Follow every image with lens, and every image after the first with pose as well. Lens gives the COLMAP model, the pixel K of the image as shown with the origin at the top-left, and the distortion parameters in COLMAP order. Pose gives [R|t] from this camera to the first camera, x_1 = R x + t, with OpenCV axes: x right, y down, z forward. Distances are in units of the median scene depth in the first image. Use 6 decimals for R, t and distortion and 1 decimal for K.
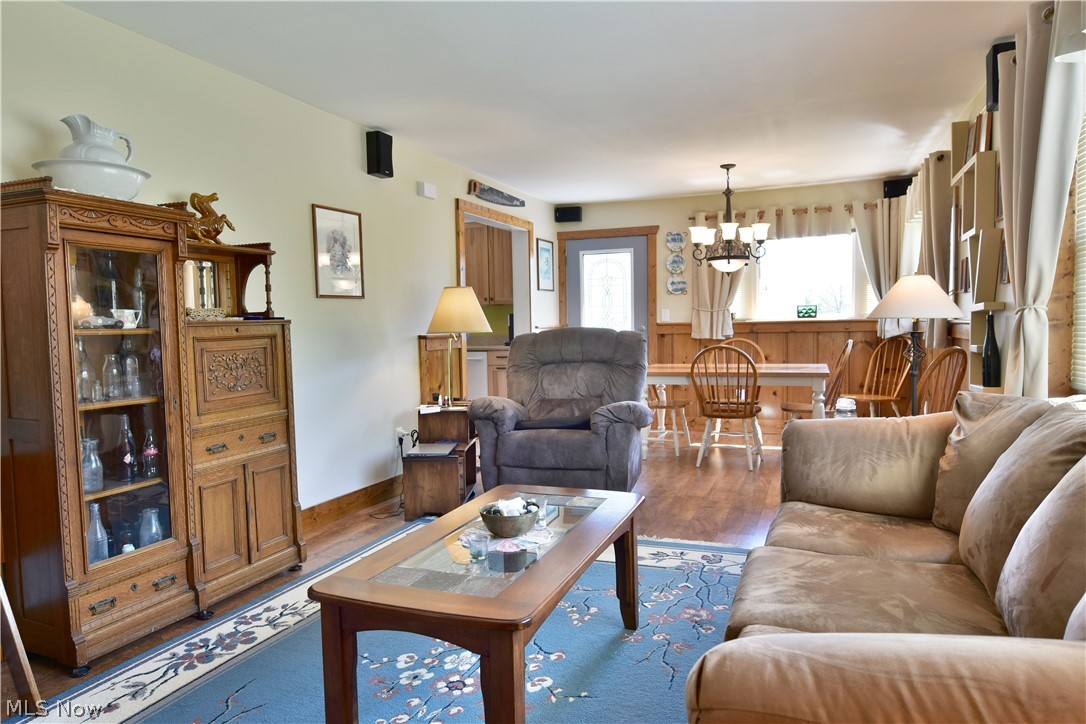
lens RADIAL K [[657.9, 0, 549.1], [0, 657.9, 369.8], [0, 0, 1]] dist [-0.010956, -0.006115]
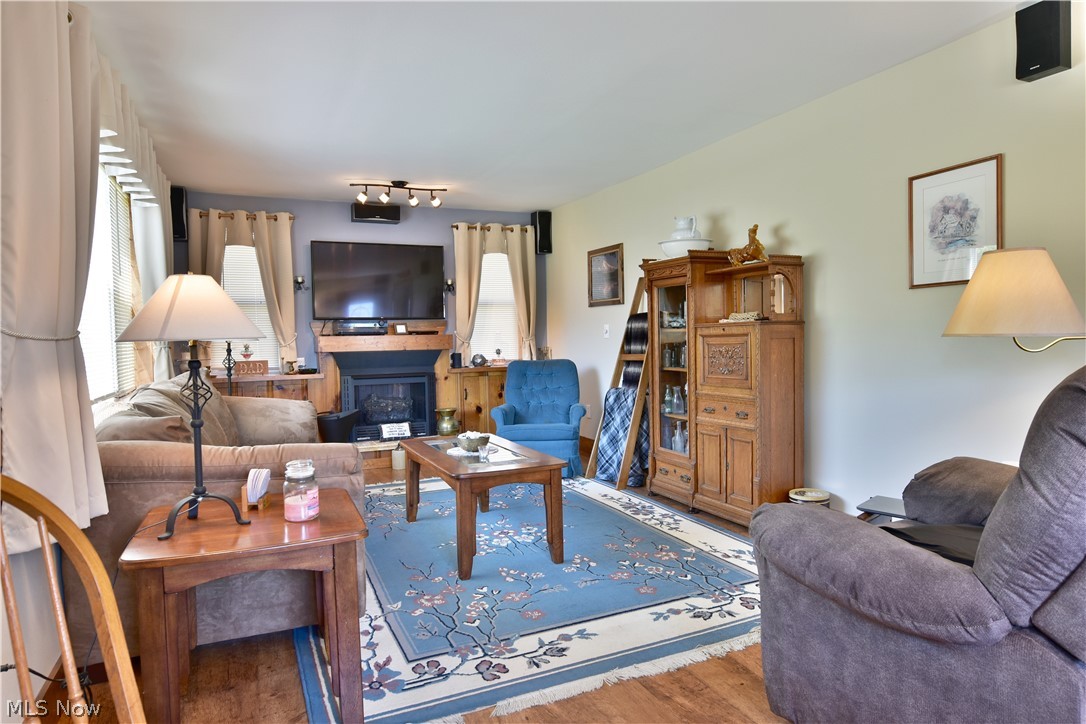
lens RADIAL K [[657.9, 0, 554.3], [0, 657.9, 365.4], [0, 0, 1]] dist [-0.010956, -0.006115]
pose [[-0.676040, 0.068537, -0.733670, 0.507541], [-0.016025, 0.994062, 0.107627, -0.084023], [0.736690, 0.084517, -0.670928, 1.087350]]
